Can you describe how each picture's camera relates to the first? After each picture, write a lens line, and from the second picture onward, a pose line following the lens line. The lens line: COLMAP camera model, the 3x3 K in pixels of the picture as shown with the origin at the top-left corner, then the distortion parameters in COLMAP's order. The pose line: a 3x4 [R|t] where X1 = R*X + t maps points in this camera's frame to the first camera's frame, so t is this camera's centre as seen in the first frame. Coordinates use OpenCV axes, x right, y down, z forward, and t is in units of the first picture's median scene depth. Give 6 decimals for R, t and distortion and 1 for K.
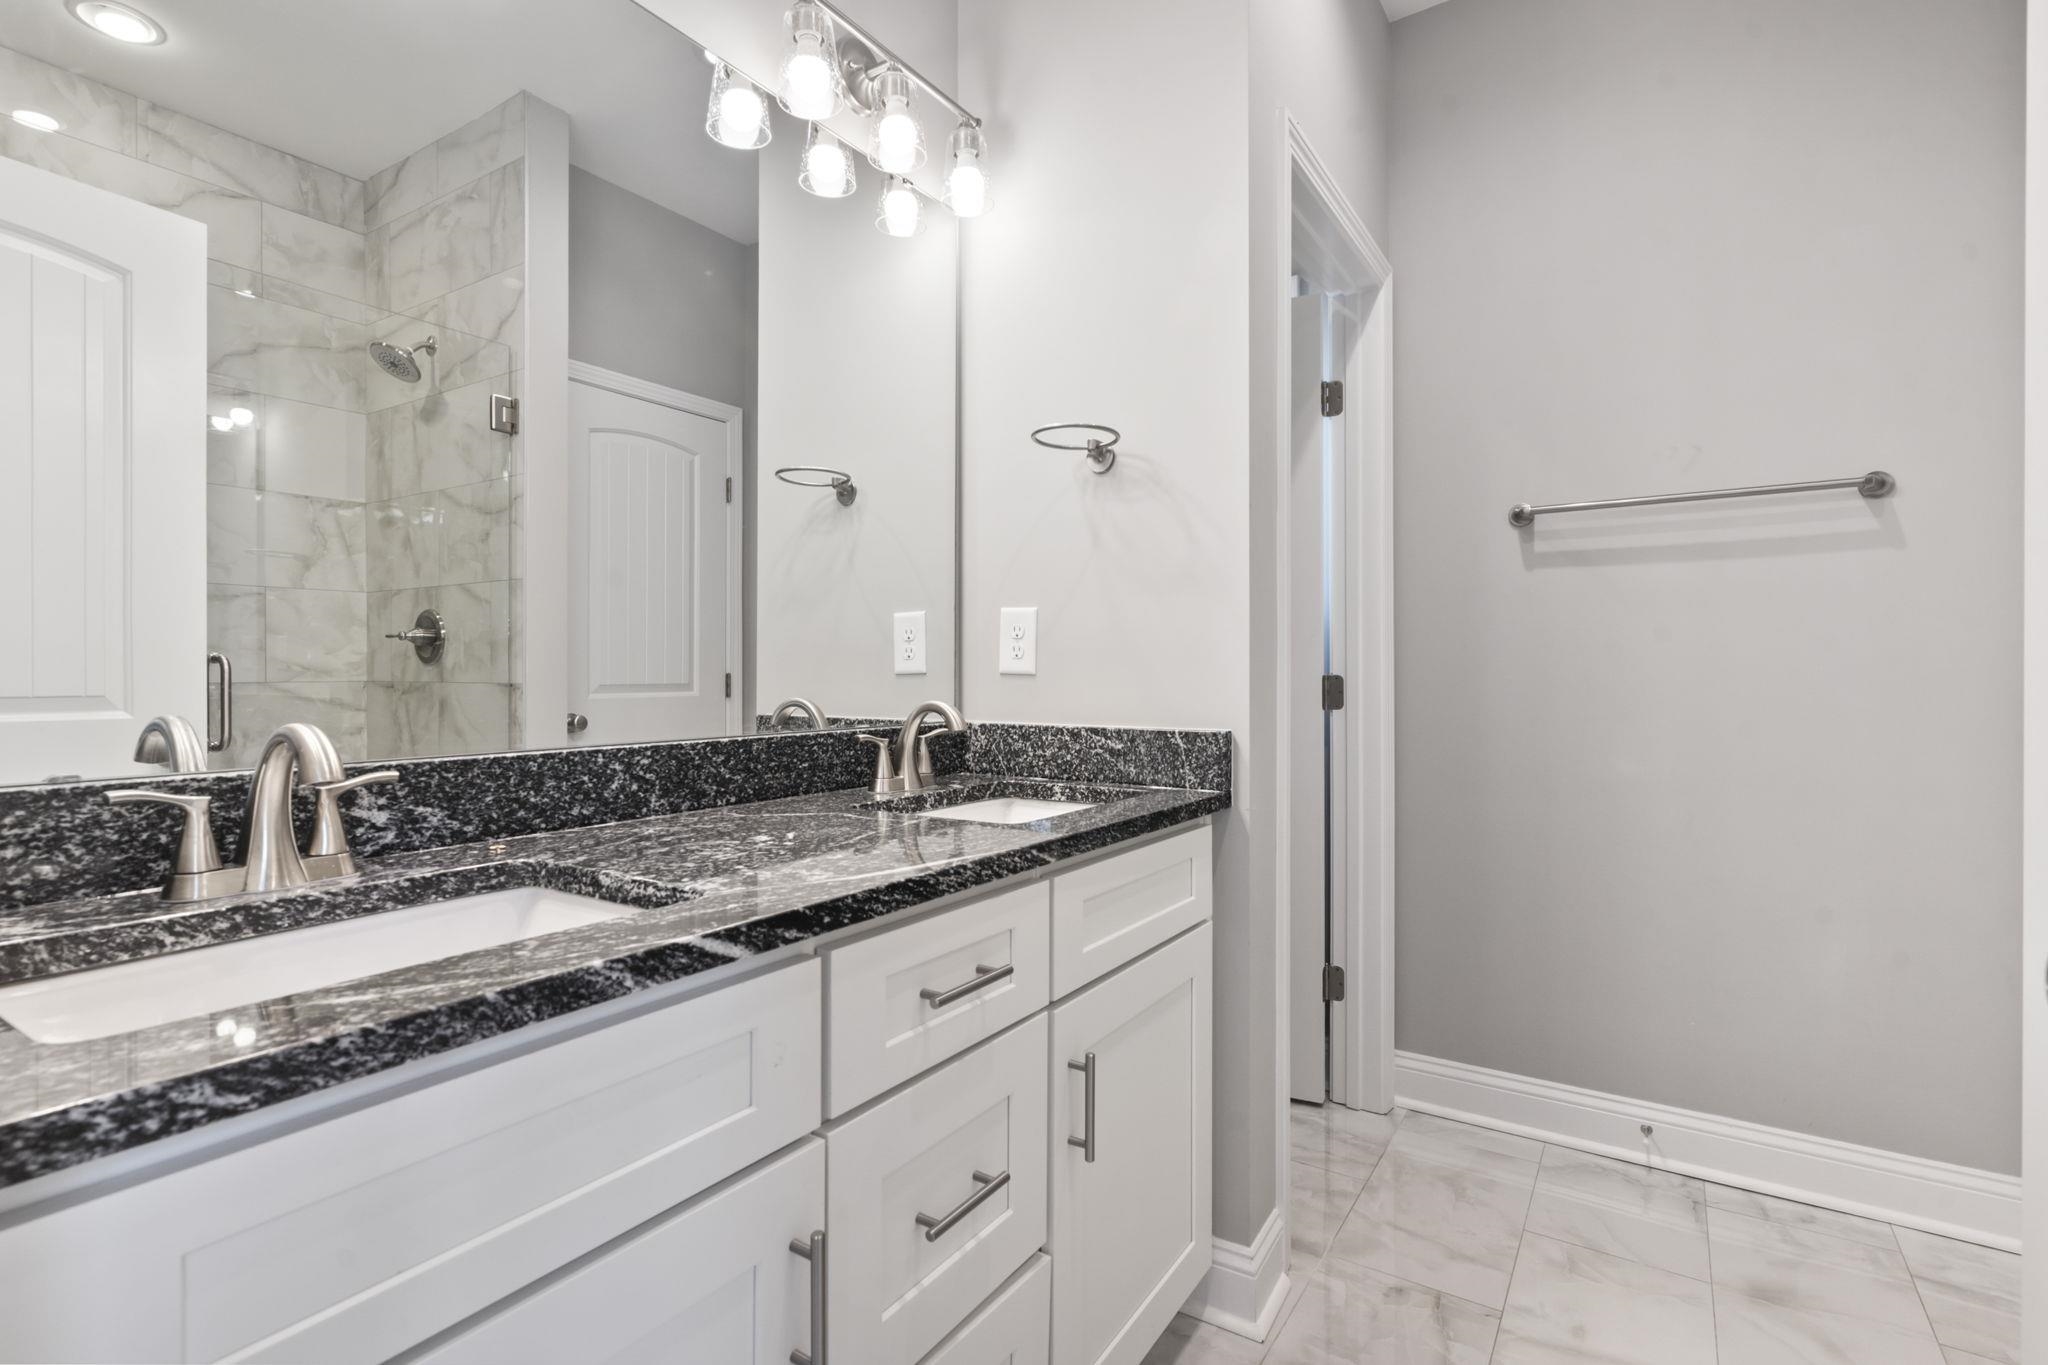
lens RADIAL K [[978.1, 0, 1024.0], [0, 978.1, 682.5], [0, 0, 1]] dist [0.000208, -0.000093]
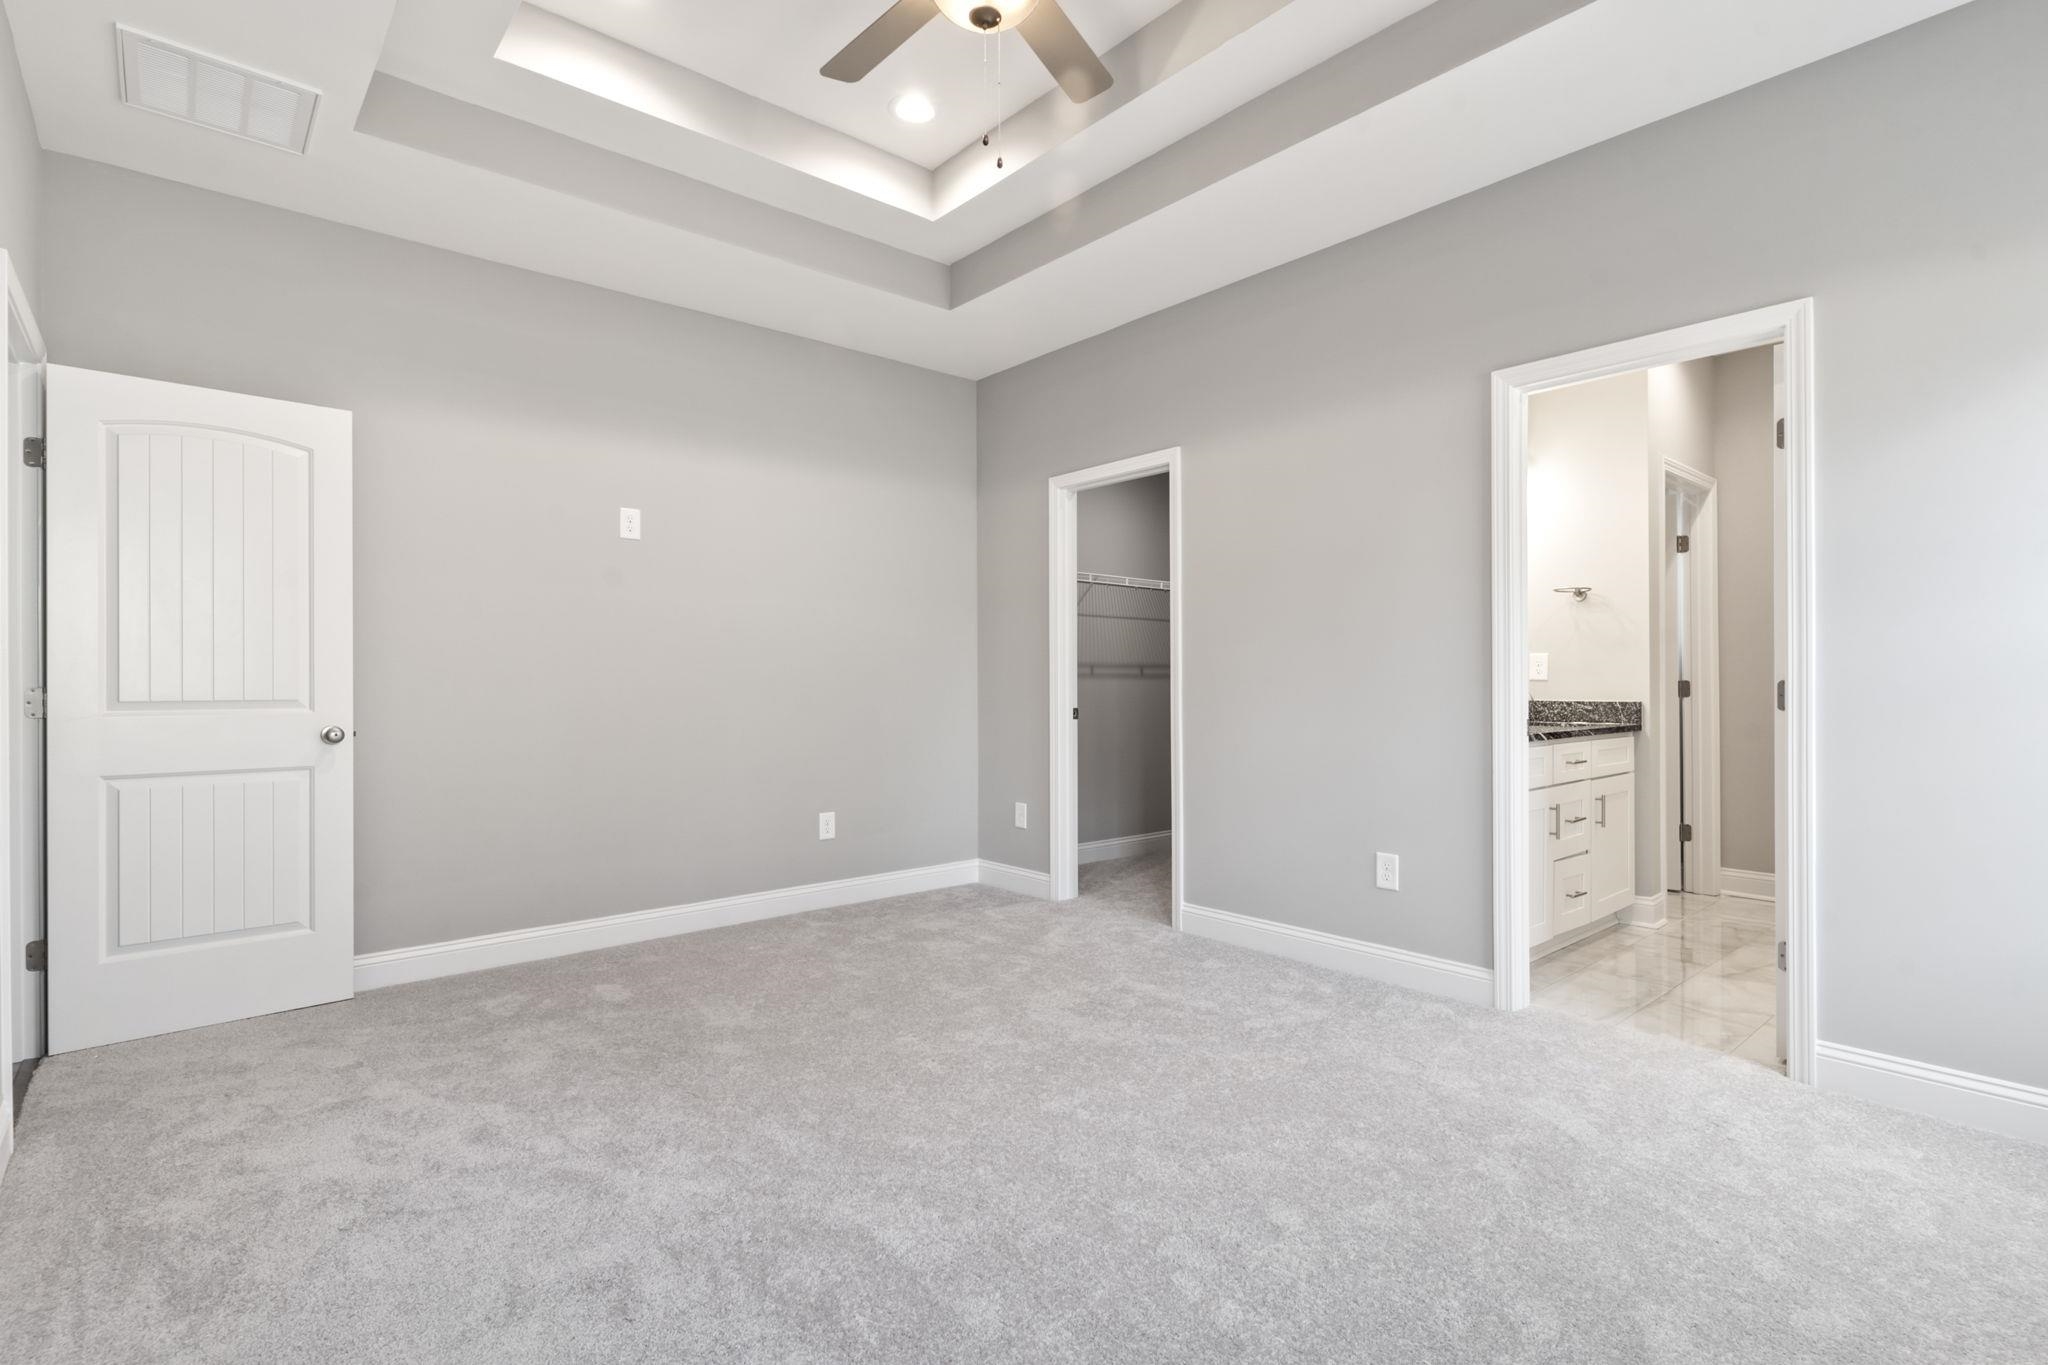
lens RADIAL K [[978.1, 0, 1024.0], [0, 978.1, 682.5], [0, 0, 1]] dist [0.000208, -0.000093]
pose [[0.959369, -0.003358, -0.282133, -0.467851], [0.001676, 0.999979, -0.006201, 0.008060], [0.282148, 0.005476, 0.959355, -1.465793]]
